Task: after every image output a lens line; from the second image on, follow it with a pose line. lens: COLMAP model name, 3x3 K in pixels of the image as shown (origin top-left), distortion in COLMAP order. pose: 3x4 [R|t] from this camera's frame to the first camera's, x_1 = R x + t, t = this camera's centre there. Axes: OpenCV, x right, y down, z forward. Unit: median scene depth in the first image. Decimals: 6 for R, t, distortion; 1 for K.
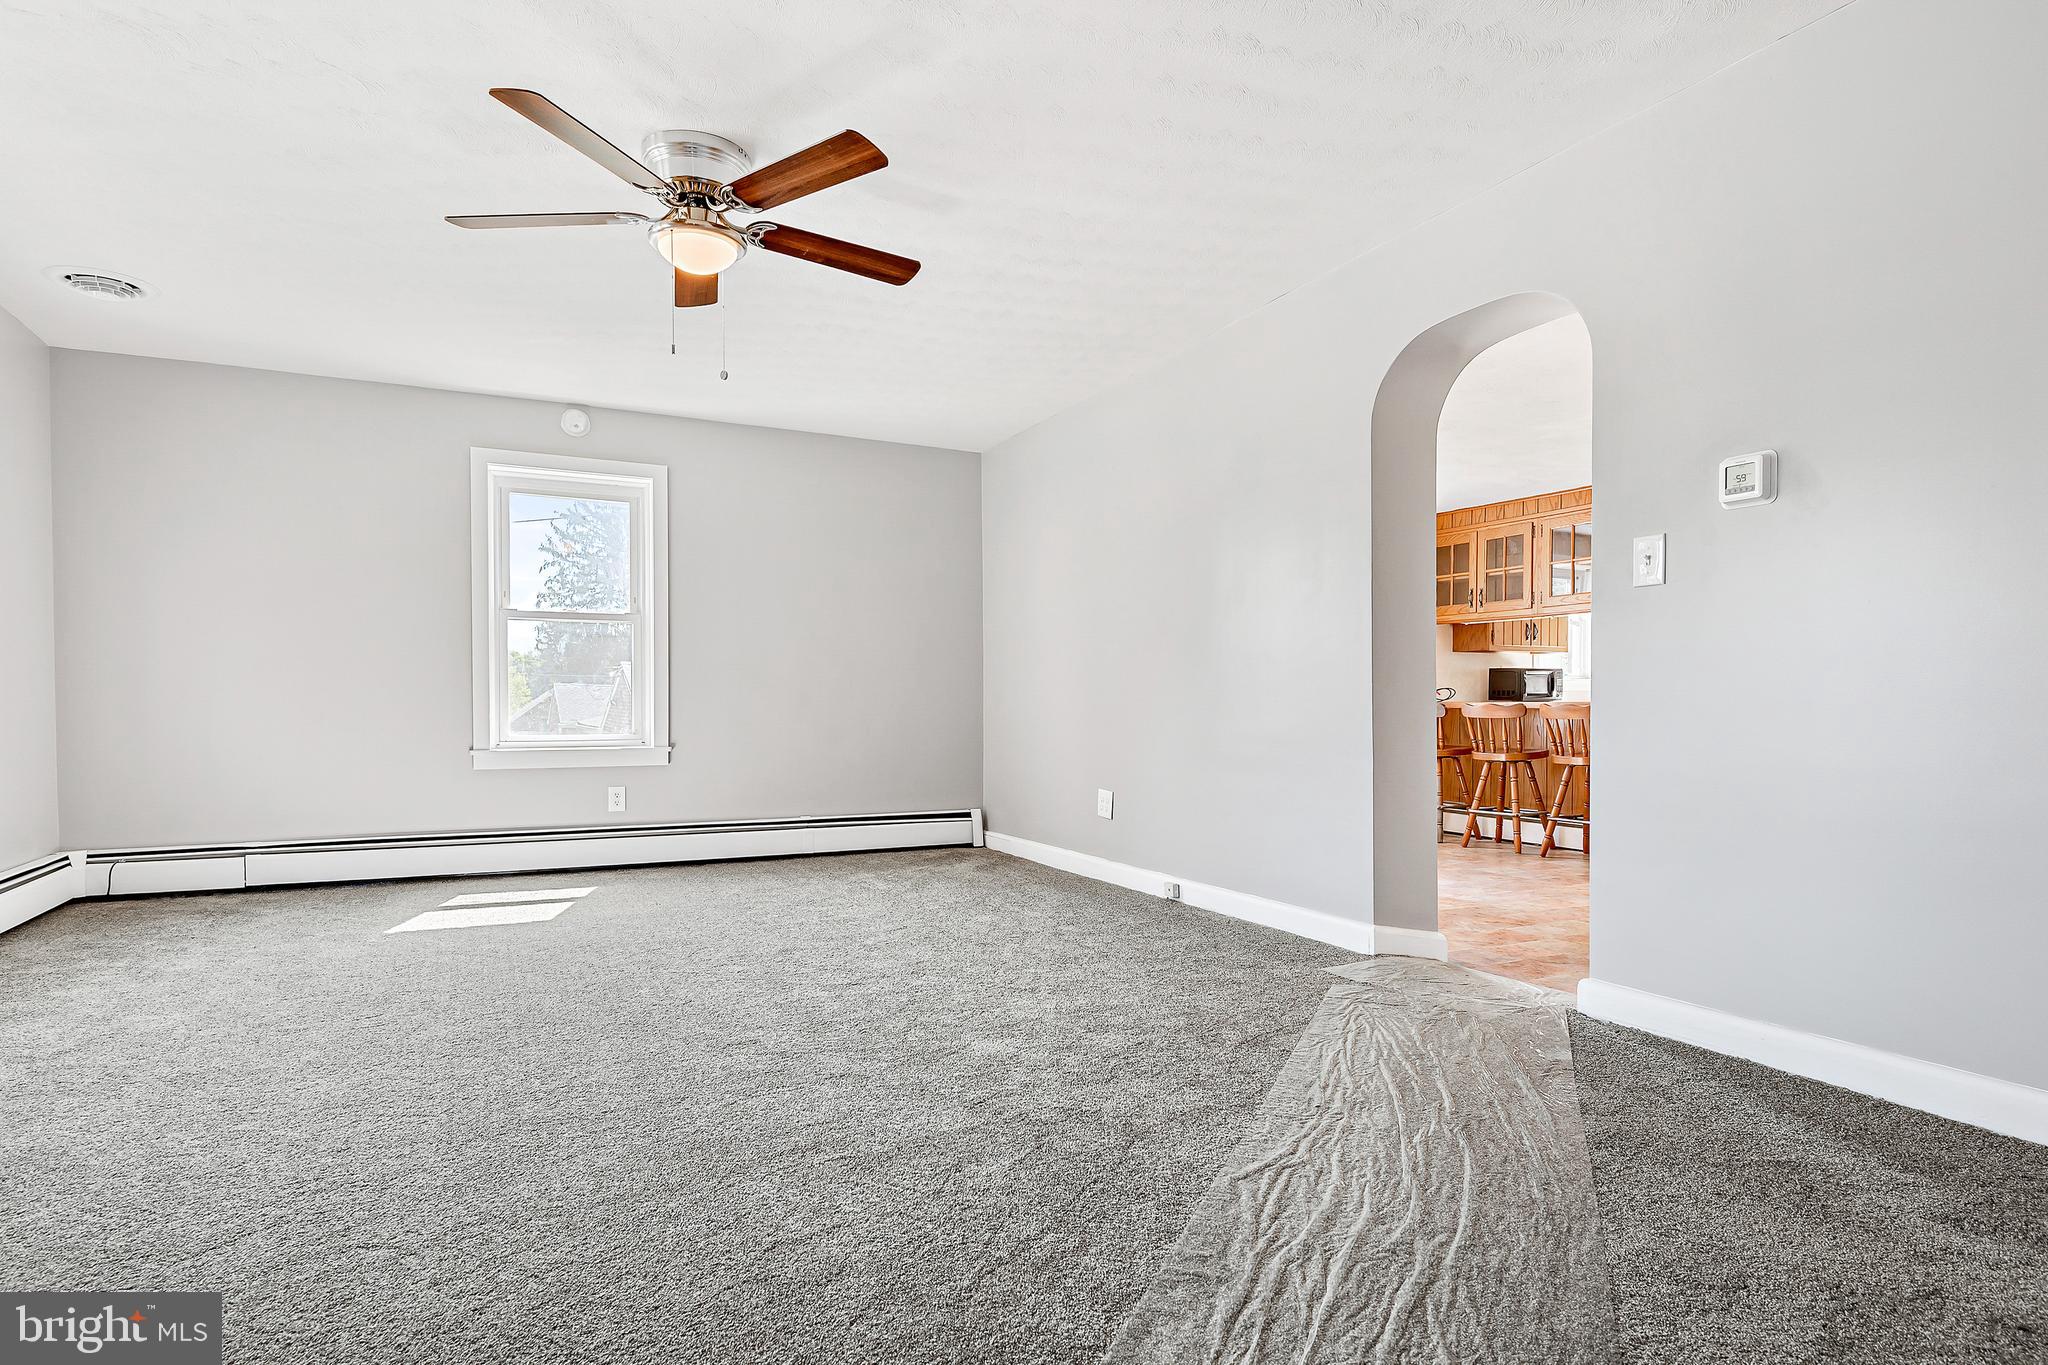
lens RADIAL K [[1070.9, 0, 1019.9], [0, 1070.9, 722.2], [0, 0, 1]] dist [0.030498, -0.016180]
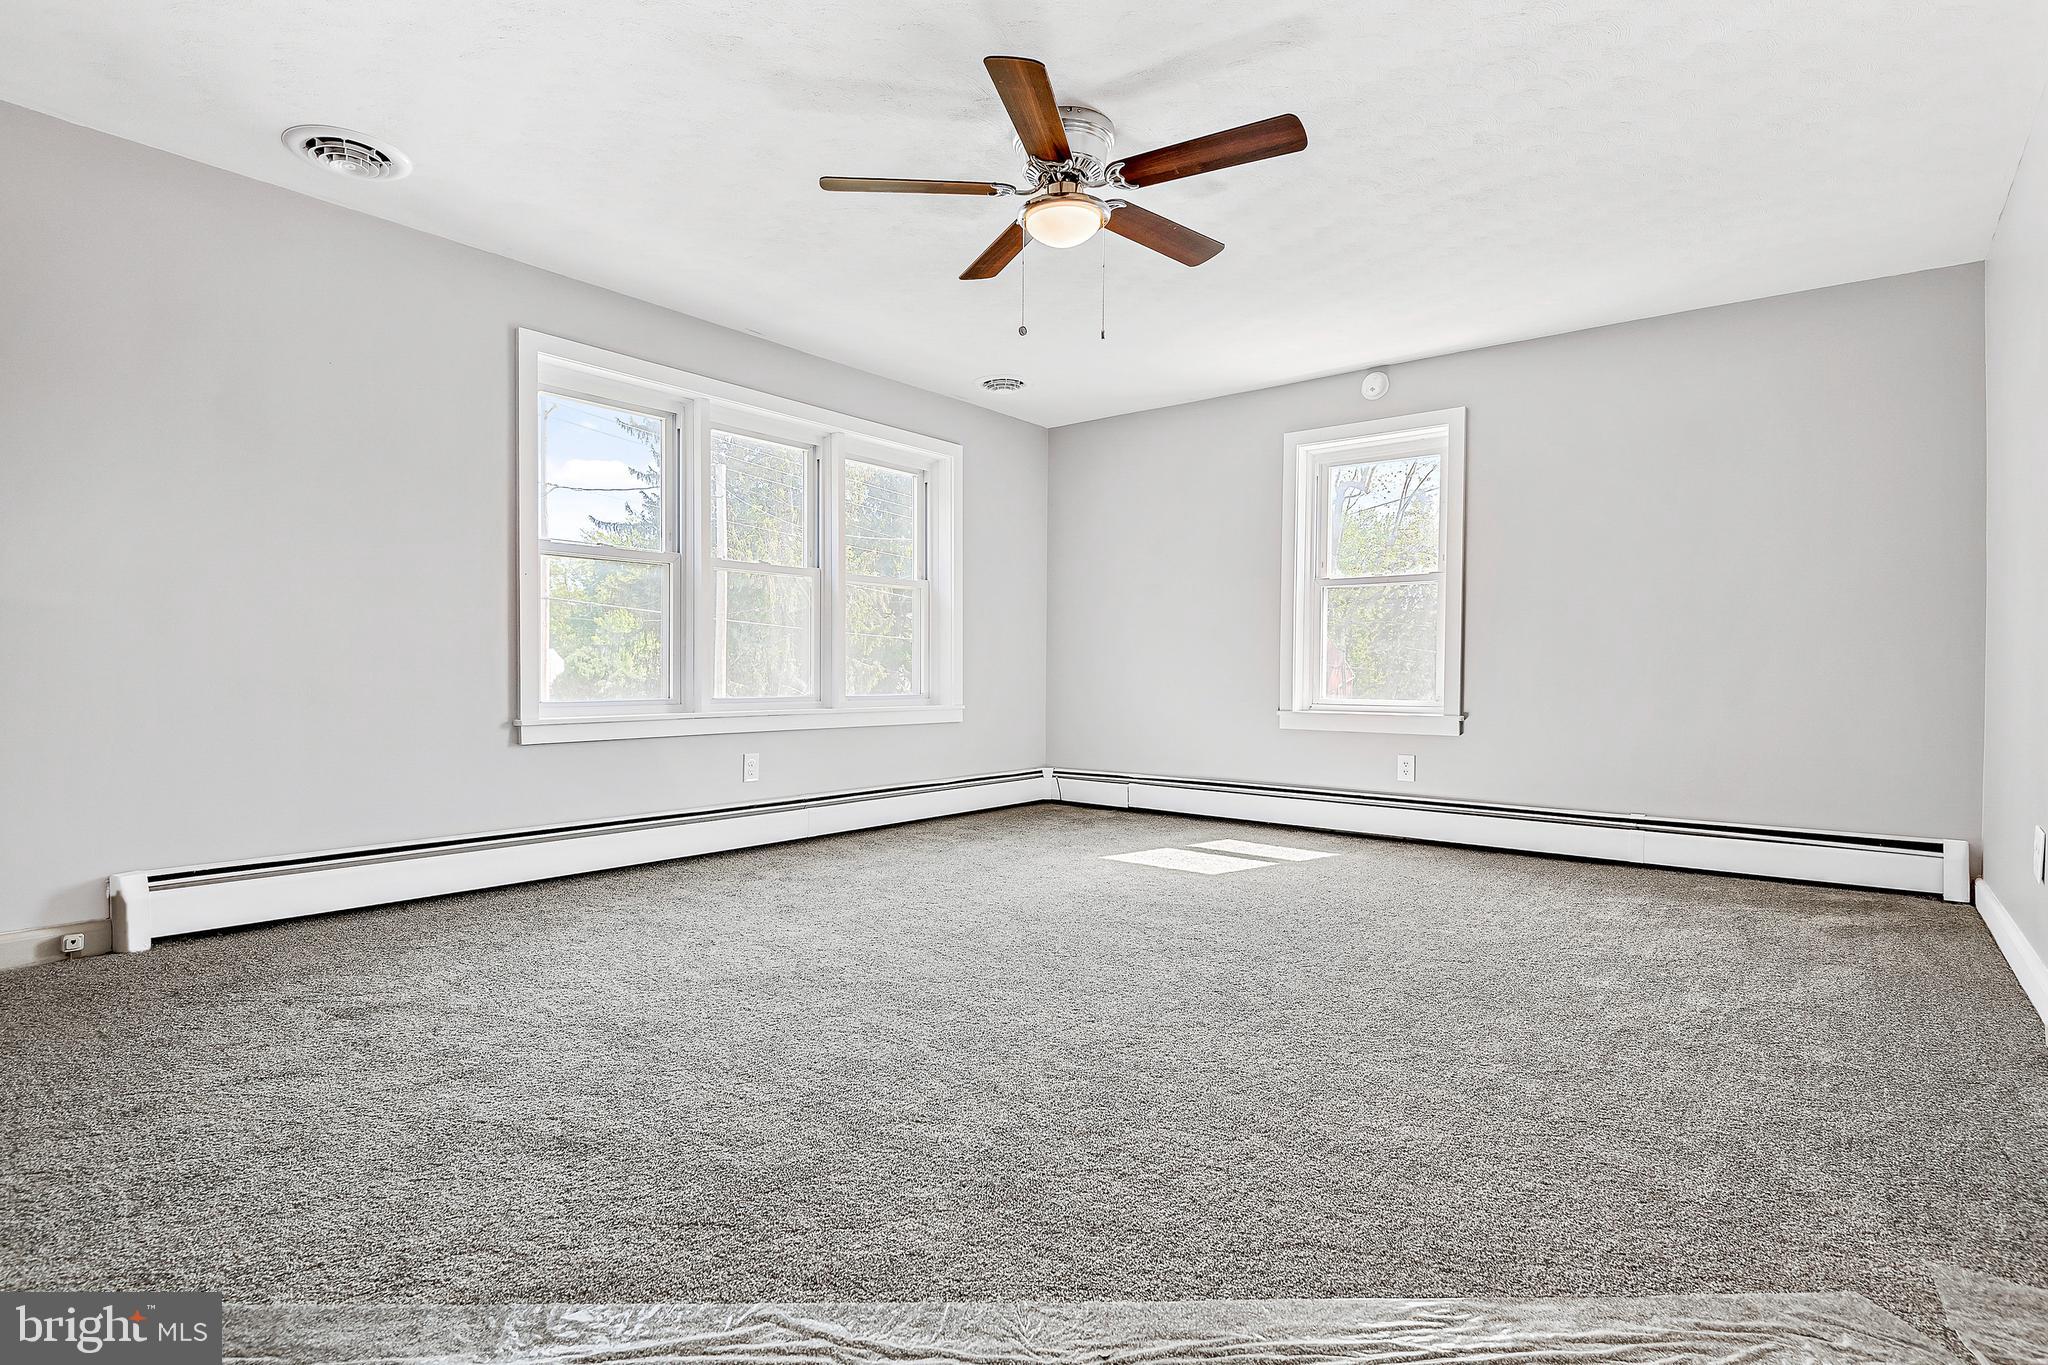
lens RADIAL K [[1038.9, 0, 1024.0], [0, 1038.9, 682.5], [0, 0, 1]] dist [-0.000295, -0.000970]
pose [[0.429947, 0.013869, -0.902748, 0.325898], [-0.020867, 0.999768, 0.005421, -0.002899], [0.902613, 0.016507, 0.430136, 0.308564]]
